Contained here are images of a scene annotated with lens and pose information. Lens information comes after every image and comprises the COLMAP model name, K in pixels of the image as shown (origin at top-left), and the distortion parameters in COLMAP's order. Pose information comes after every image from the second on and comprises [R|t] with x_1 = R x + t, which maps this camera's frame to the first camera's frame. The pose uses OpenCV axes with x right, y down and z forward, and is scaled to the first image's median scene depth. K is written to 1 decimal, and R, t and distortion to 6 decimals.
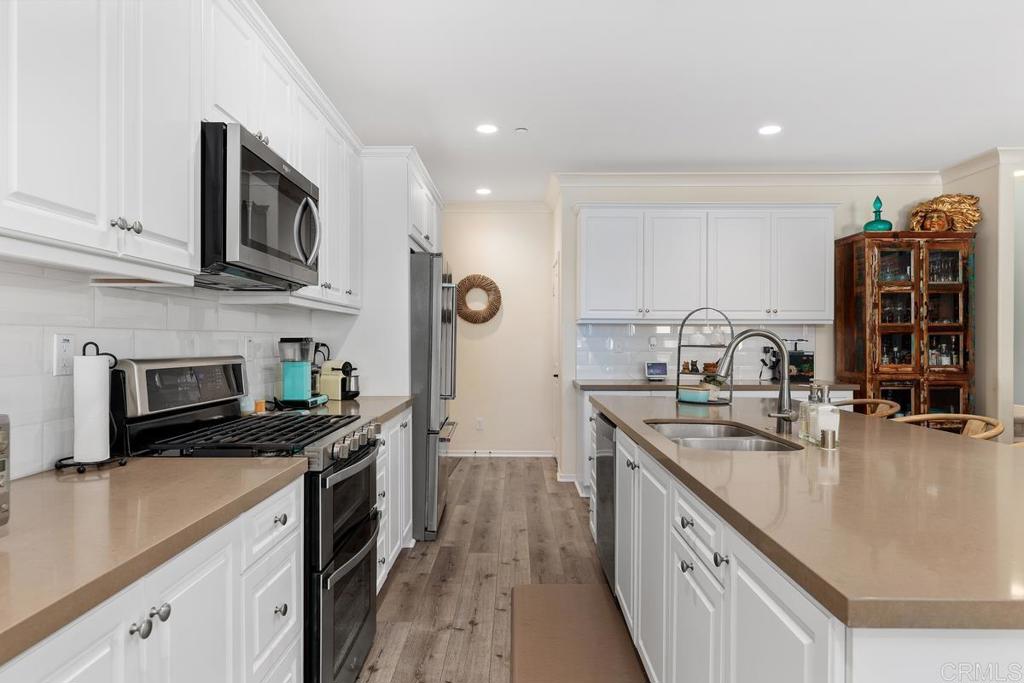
lens RADIAL K [[609.0, 0, 512.0], [0, 609.0, 341.5], [0, 0, 1]] dist [0.001508, 0.000011]
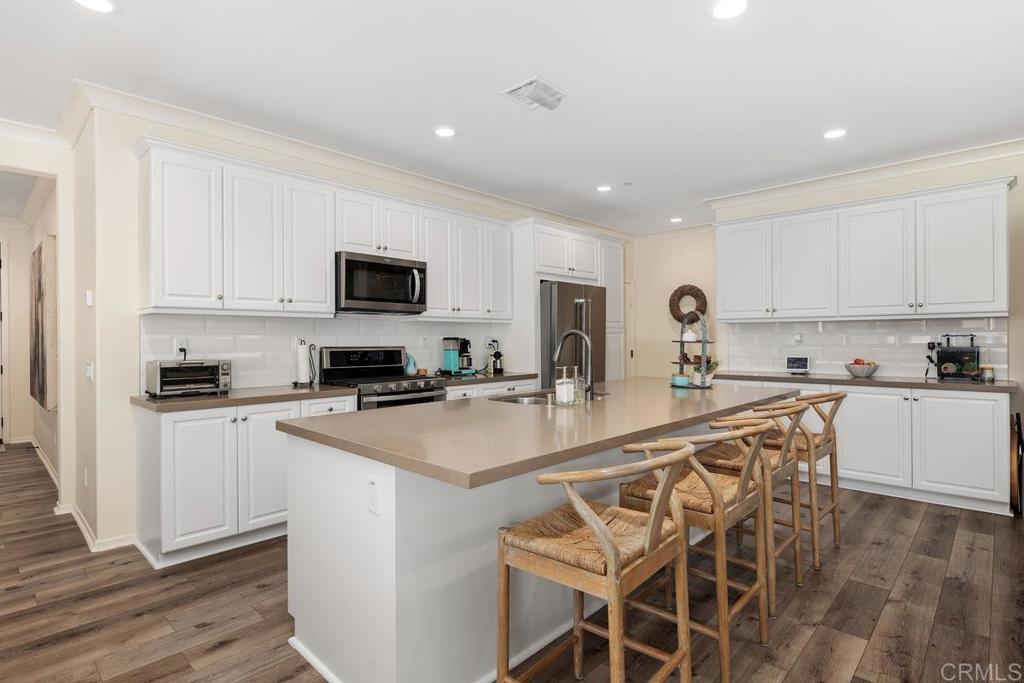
lens RADIAL K [[512.1, 0, 512.0], [0, 512.1, 341.5], [0, 0, 1]] dist [-0.002049, -0.000403]
pose [[0.725932, -0.002251, -0.687763, 0.705739], [0.005215, 0.999984, 0.002231, 0.003133], [0.687747, -0.005206, 0.725932, -0.015595]]
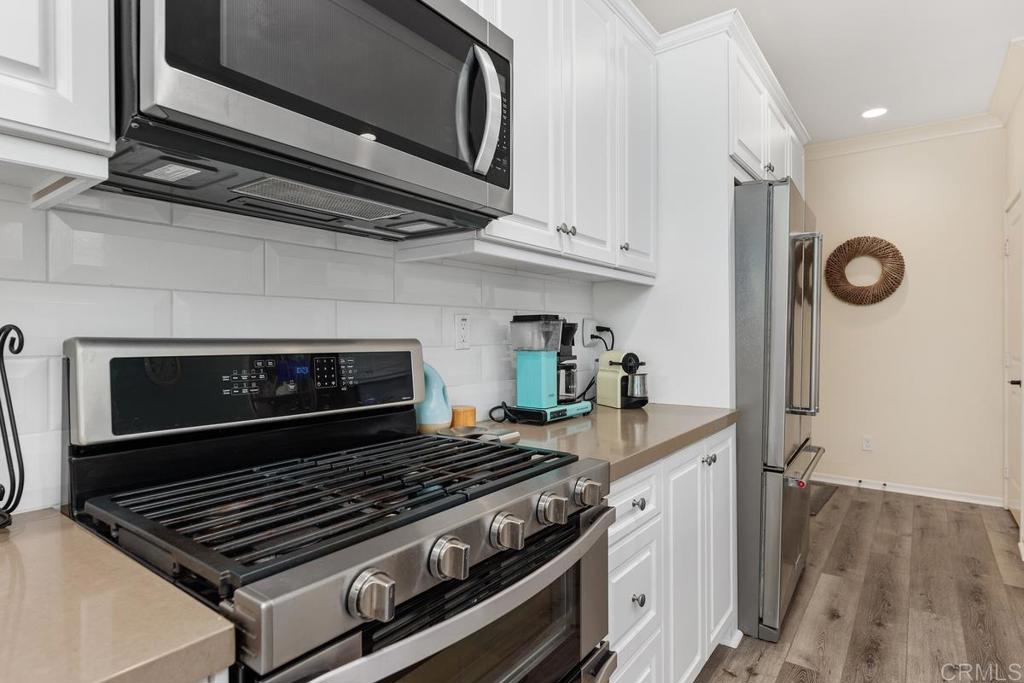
lens RADIAL K [[539.0, 0, 512.0], [0, 539.0, 341.5], [0, 0, 1]] dist [0.002759, -0.000212]
pose [[0.801488, 0.003062, -0.598003, -0.014444], [0.002398, 0.999962, 0.008333, 0.014278], [0.598006, -0.008113, 0.801451, 0.409793]]
